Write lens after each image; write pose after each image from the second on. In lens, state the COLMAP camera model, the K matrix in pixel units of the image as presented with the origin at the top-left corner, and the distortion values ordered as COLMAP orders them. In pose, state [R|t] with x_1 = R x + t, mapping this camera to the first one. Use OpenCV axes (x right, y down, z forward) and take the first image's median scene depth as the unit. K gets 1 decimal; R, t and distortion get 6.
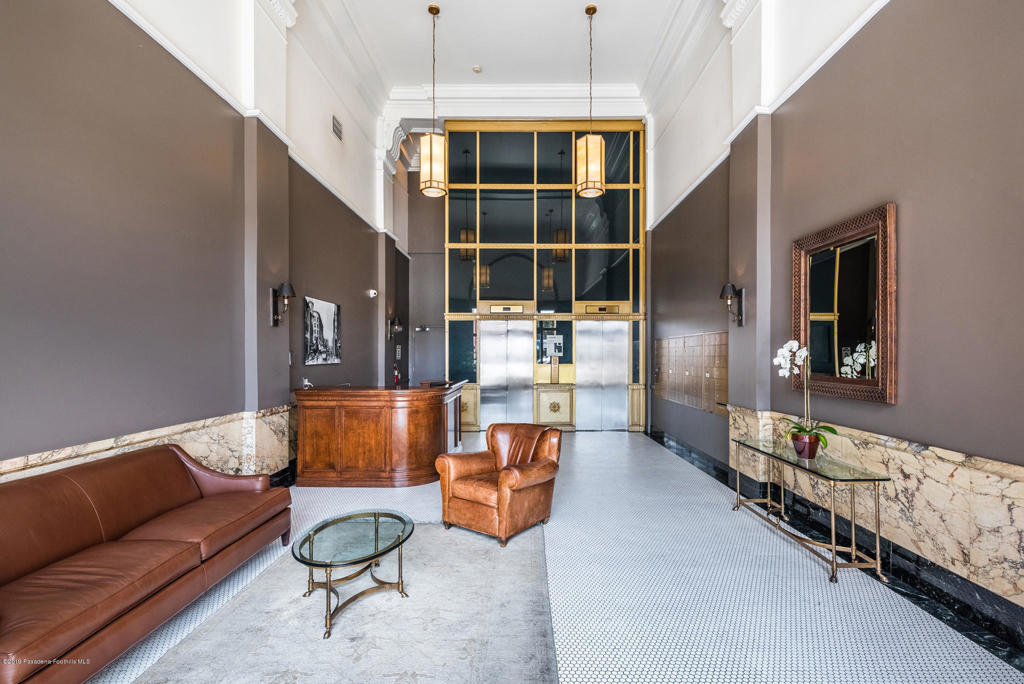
lens RADIAL K [[431.5, 0, 515.5], [0, 431.5, 366.8], [0, 0, 1]] dist [-0.001431, -0.000290]
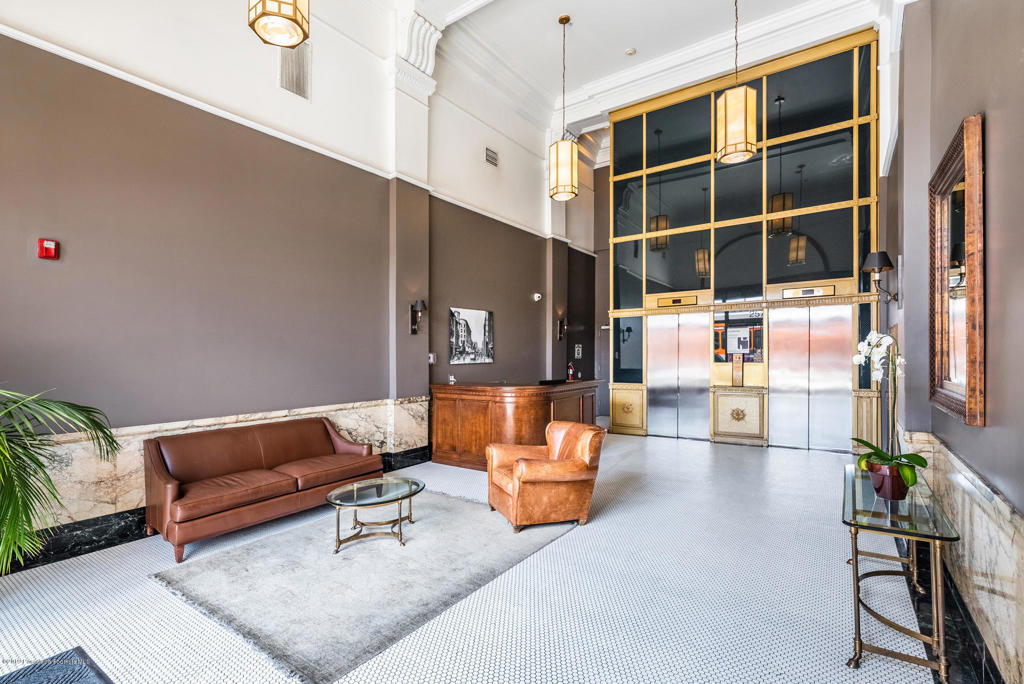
lens RADIAL K [[467.6, 0, 511.8], [0, 467.6, 360.1], [0, 0, 1]] dist [0.000082, -0.000122]
pose [[0.823367, -0.004750, -0.567490, 0.371938], [-0.001679, 0.999940, -0.010806, -0.001562], [0.567507, 0.009850, 0.823310, 0.016296]]
